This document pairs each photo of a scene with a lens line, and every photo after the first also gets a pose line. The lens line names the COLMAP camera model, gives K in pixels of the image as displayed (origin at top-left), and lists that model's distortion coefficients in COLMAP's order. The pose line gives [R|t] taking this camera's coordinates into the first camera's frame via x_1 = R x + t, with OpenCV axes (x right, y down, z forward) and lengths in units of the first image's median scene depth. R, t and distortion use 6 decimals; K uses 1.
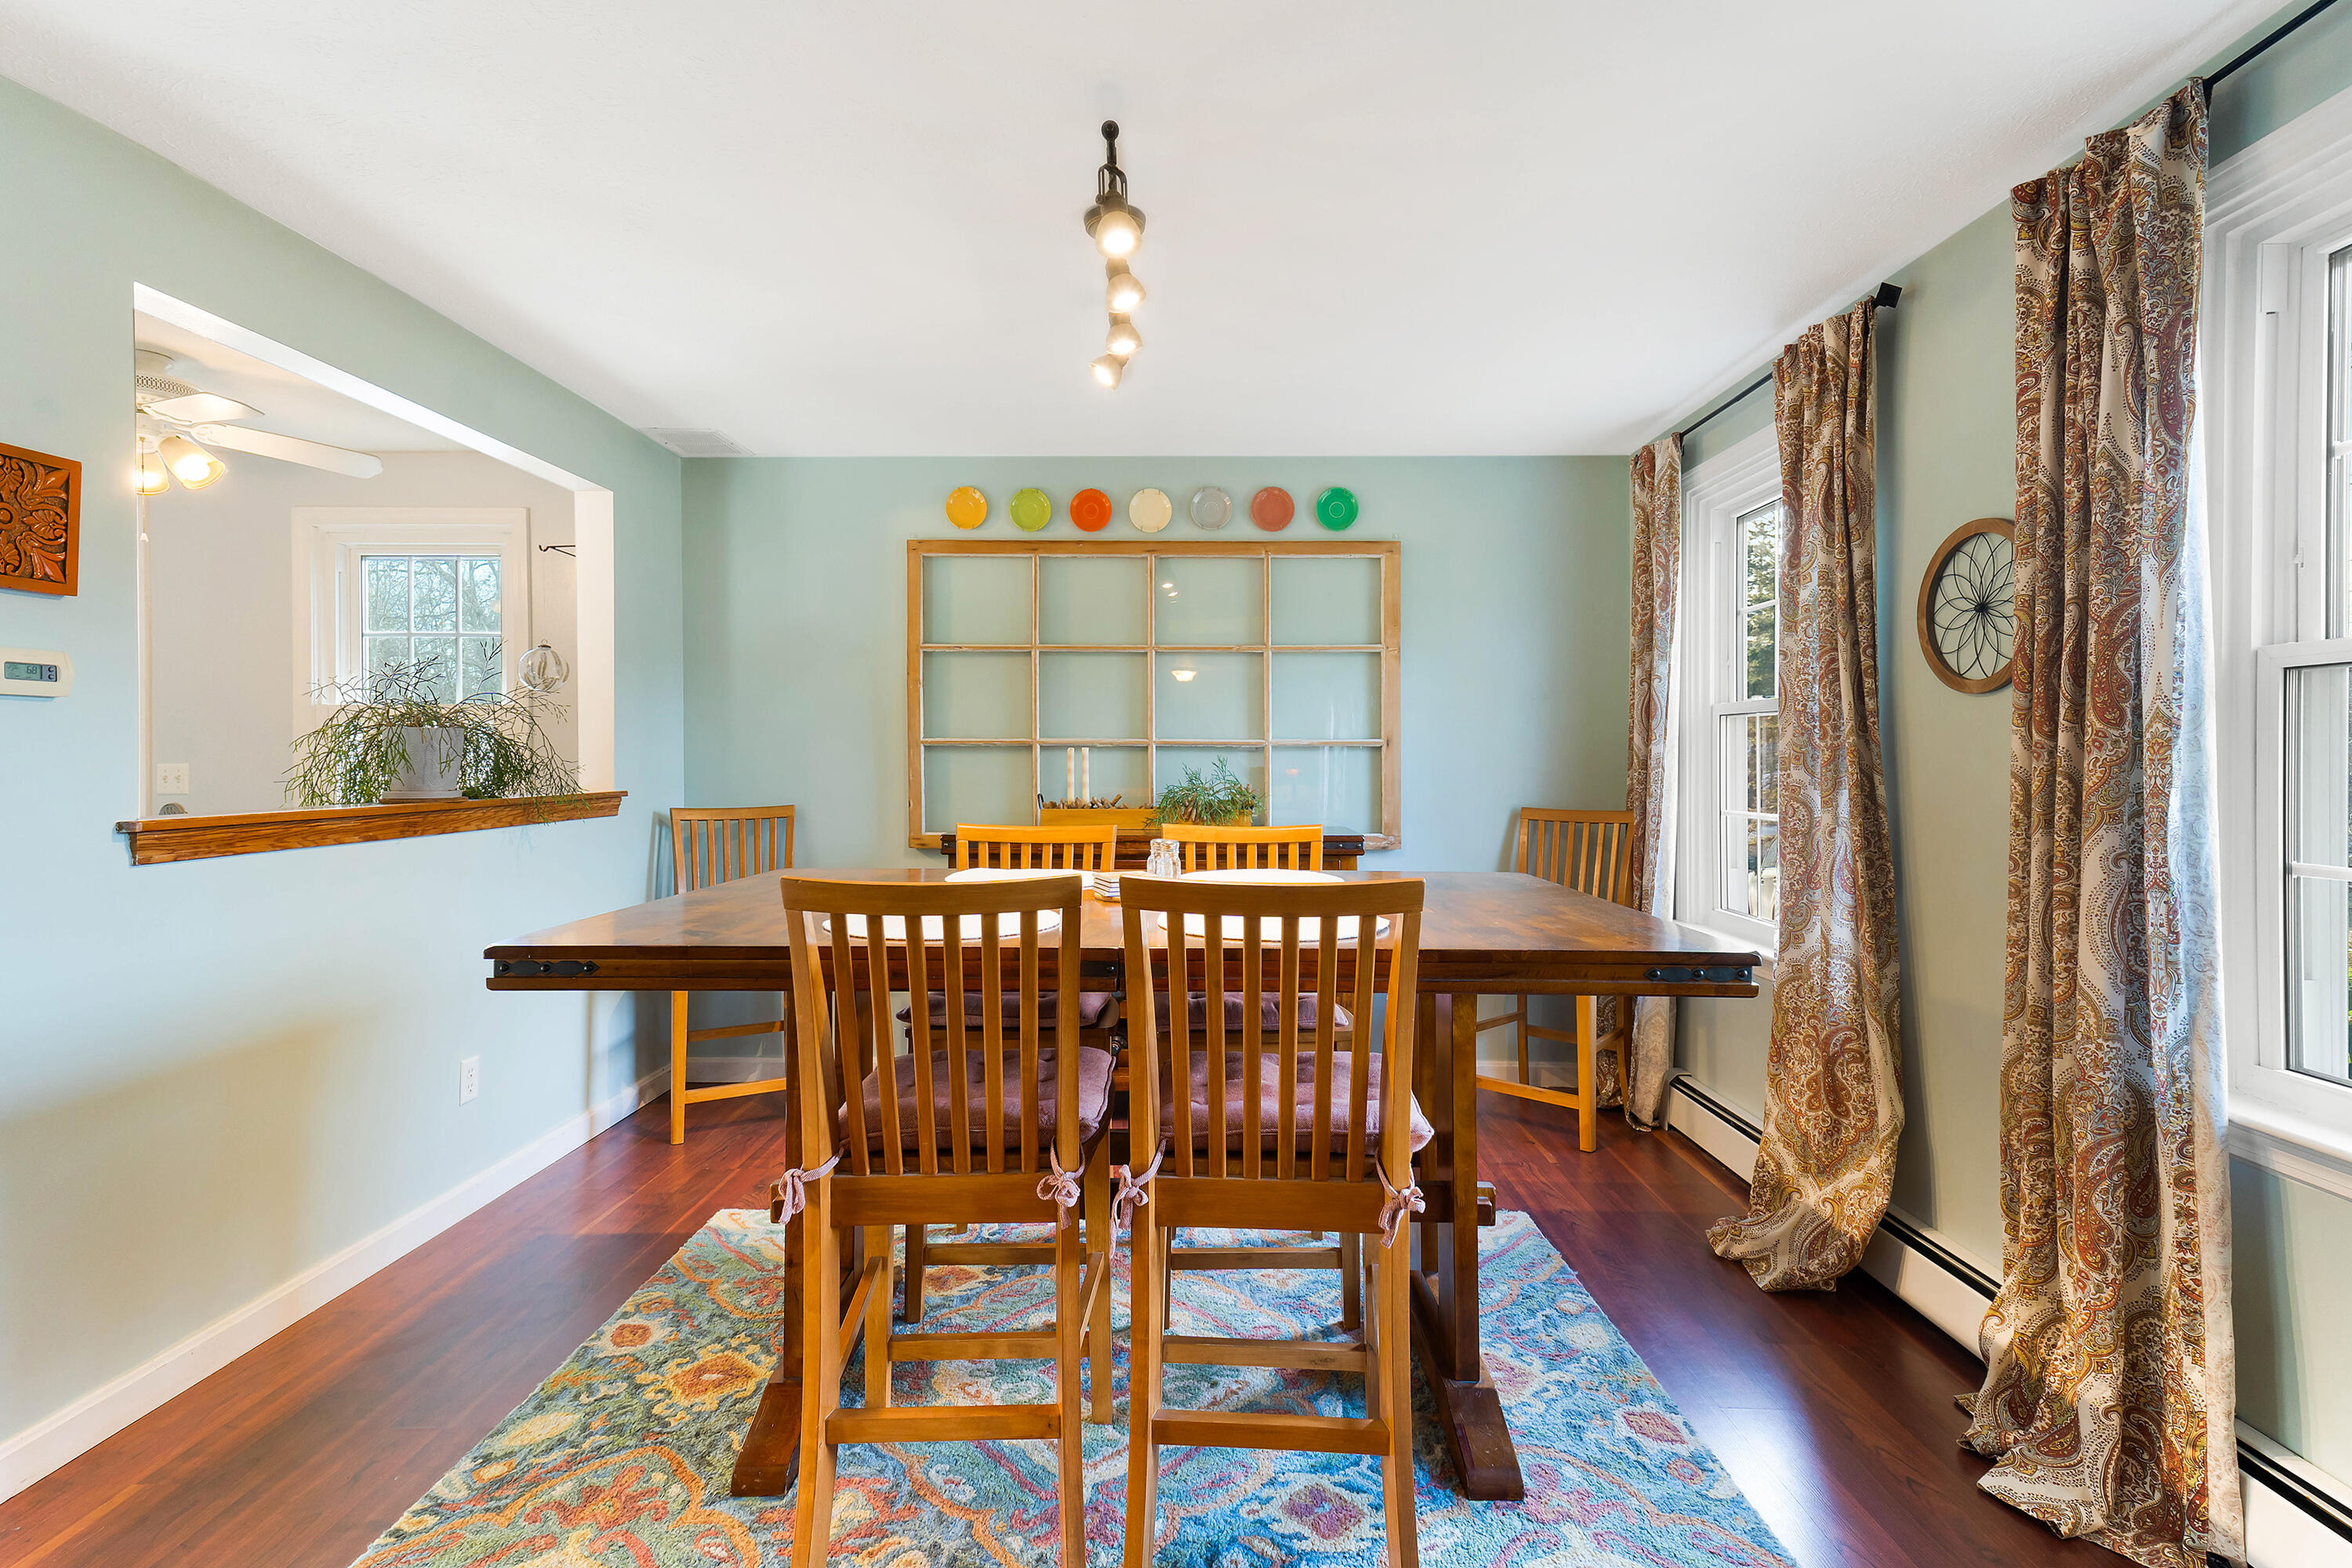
lens RADIAL K [[1096.9, 0, 1185.0], [0, 1096.9, 744.8], [0, 0, 1]] dist [-0.001087, -0.000162]
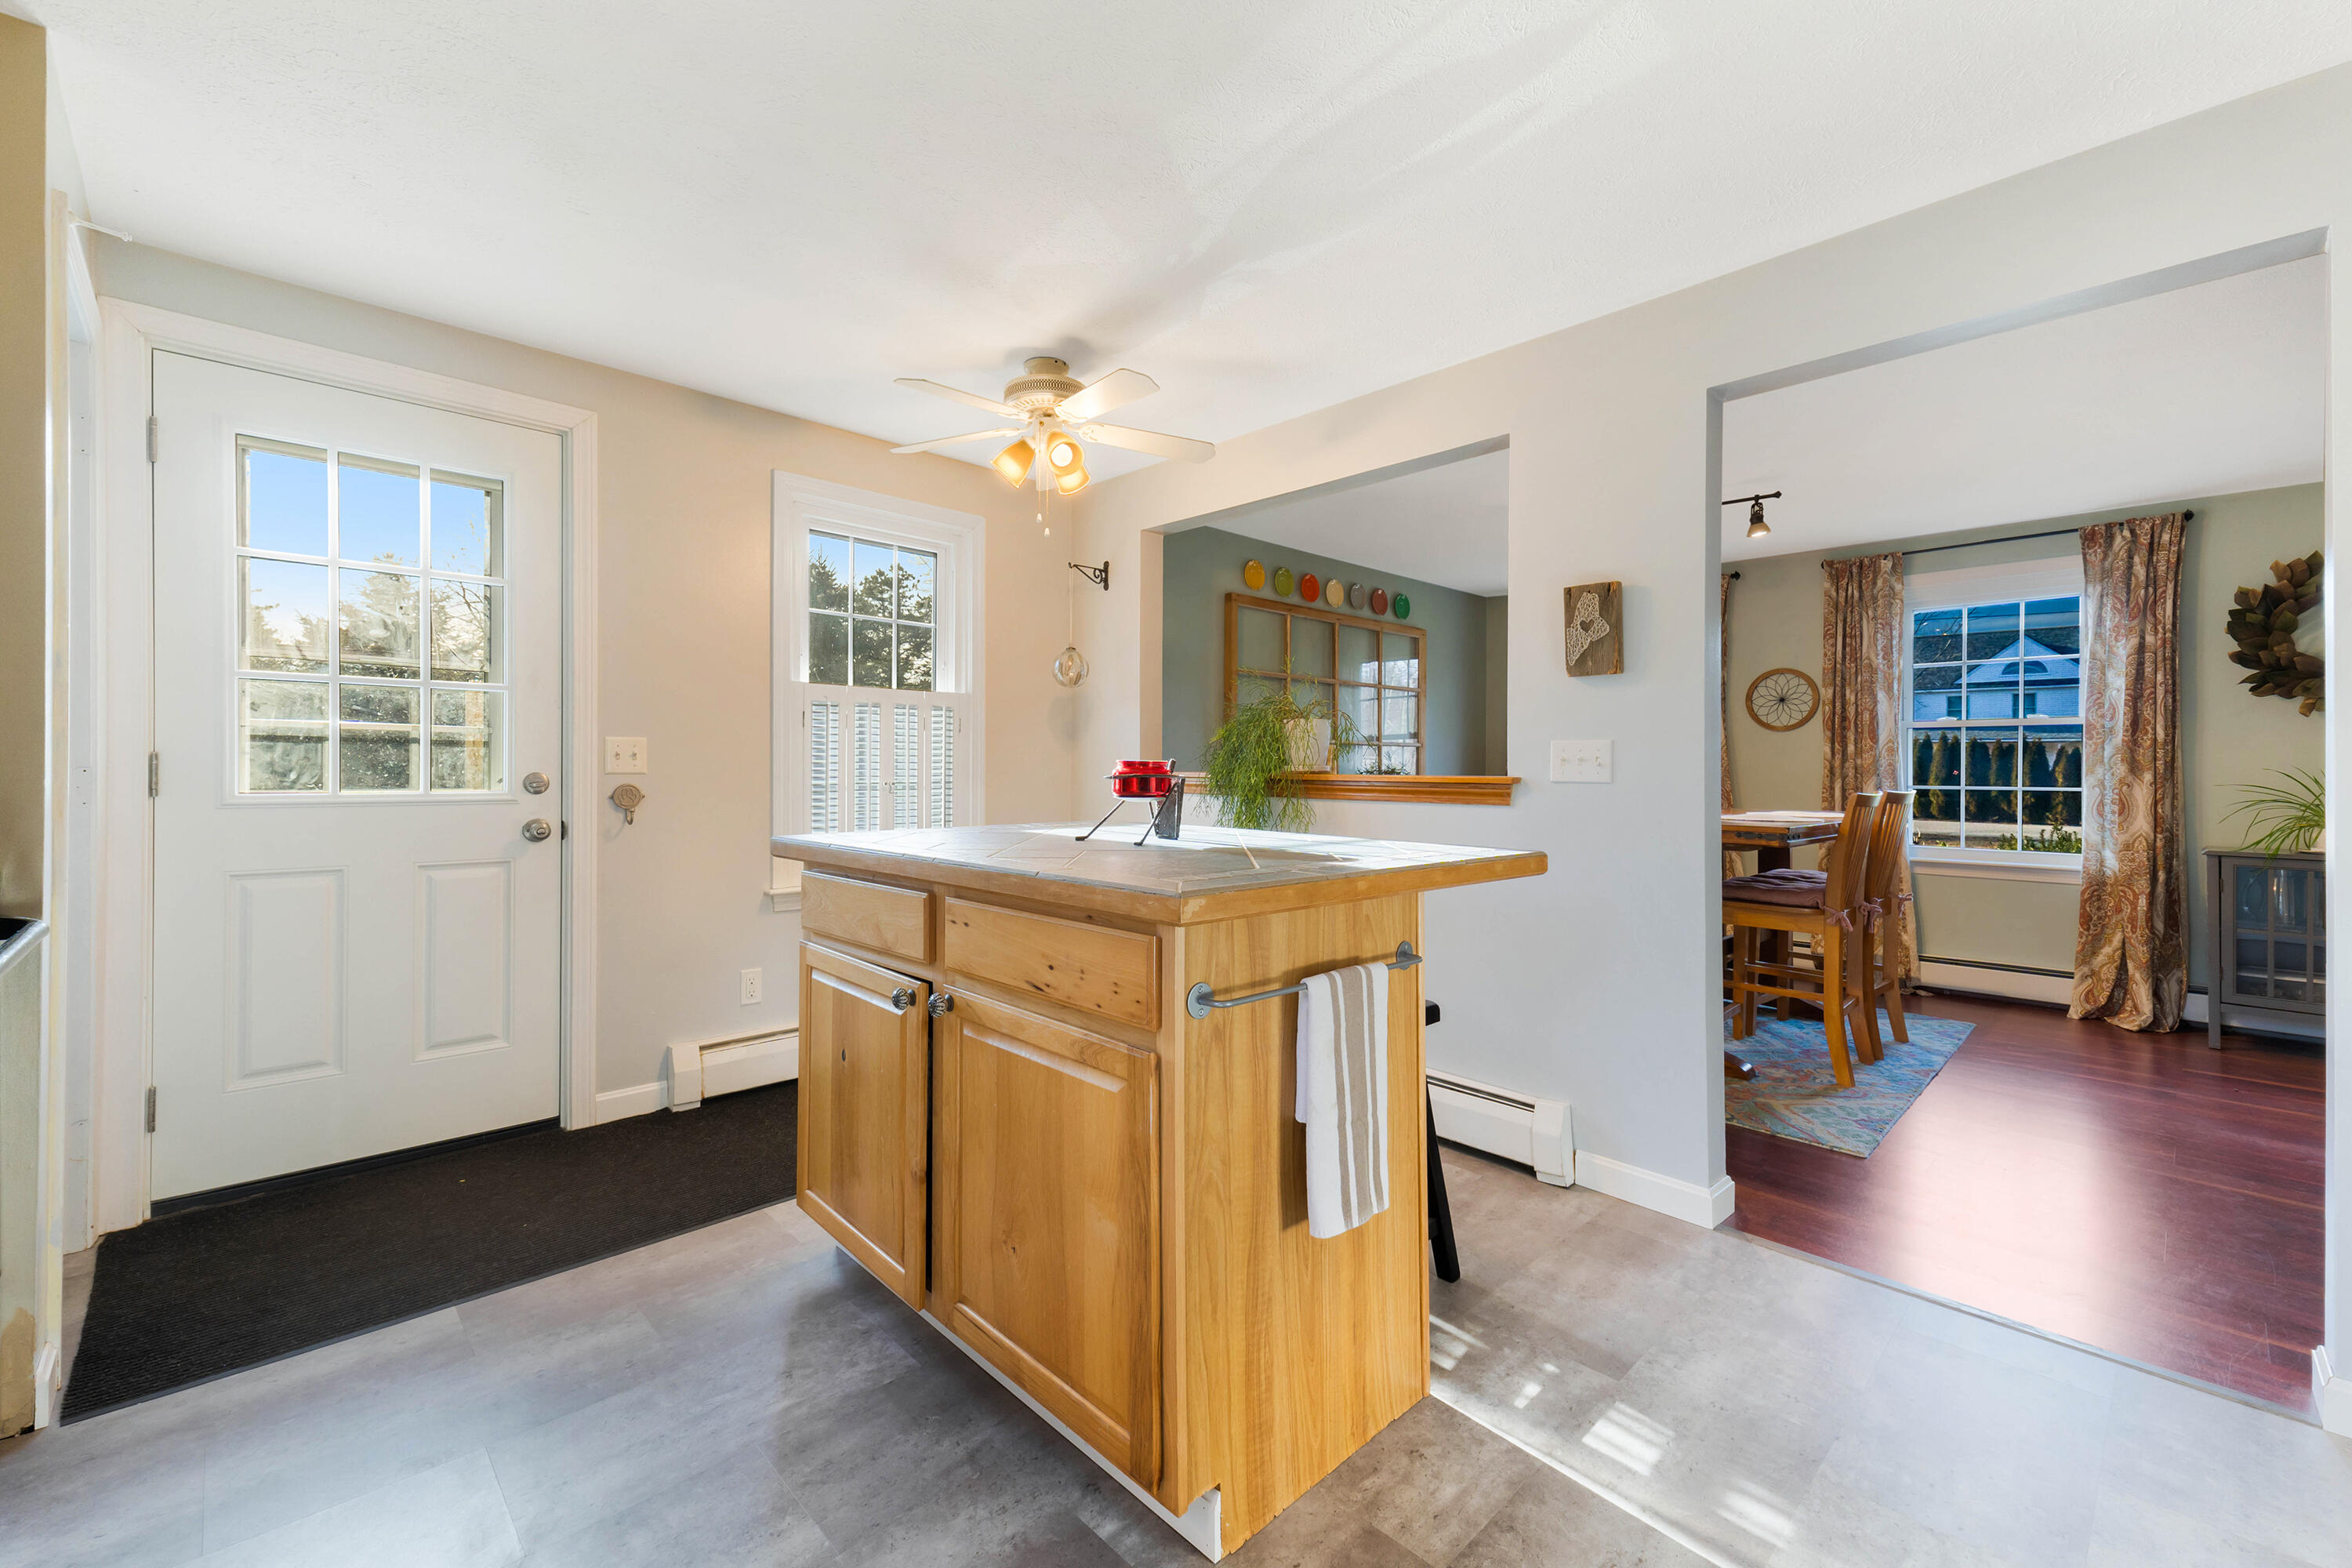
lens RADIAL K [[982.1, 0, 1170.9], [0, 982.1, 767.5], [0, 0, 1]] dist [0.044370, -0.000400]
pose [[0.724621, 0.005351, 0.689127, -2.072855], [-0.017988, 0.999776, 0.011152, 0.042834], [-0.688913, -0.020477, 0.724555, 0.233478]]
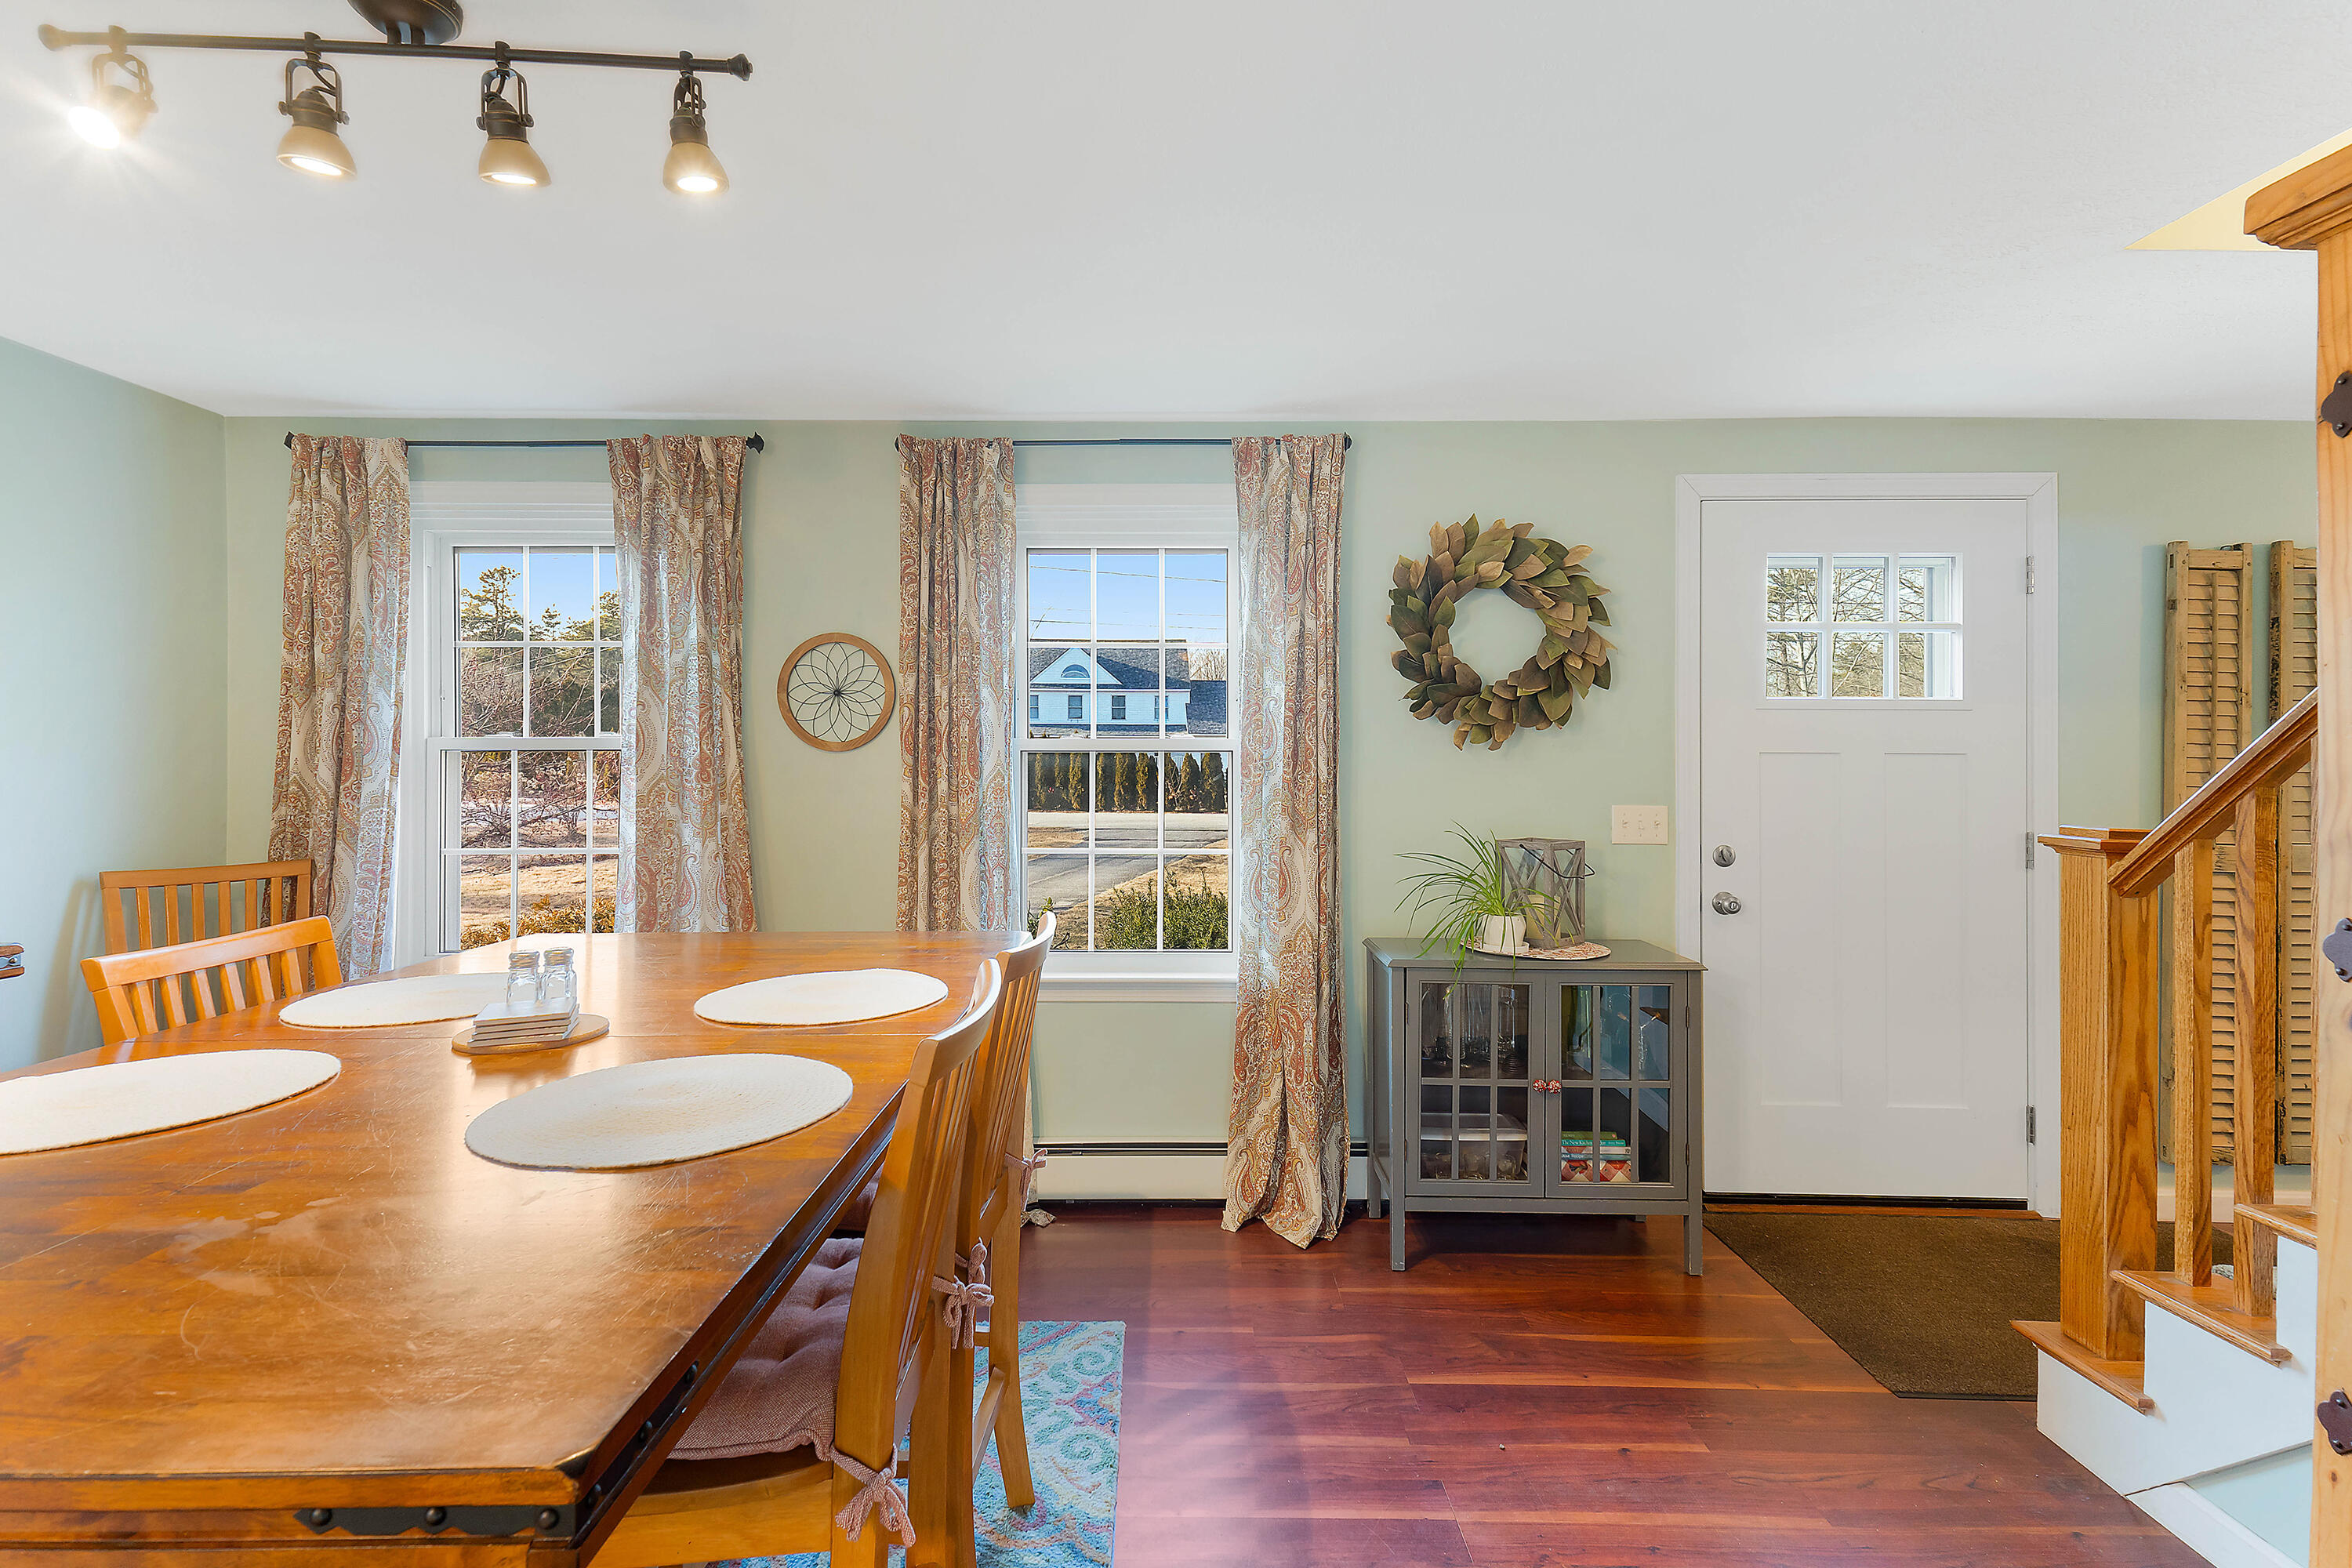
lens RADIAL K [[1128.7, 0, 1176.0], [0, 1128.7, 784.0], [0, 0, 1]] dist [-0.001105, -0.000060]
pose [[0.022708, -0.006553, 0.999721, -0.758207], [-0.021865, 0.999736, 0.007049, -0.023625], [-0.999503, -0.022019, 0.022559, 0.501961]]
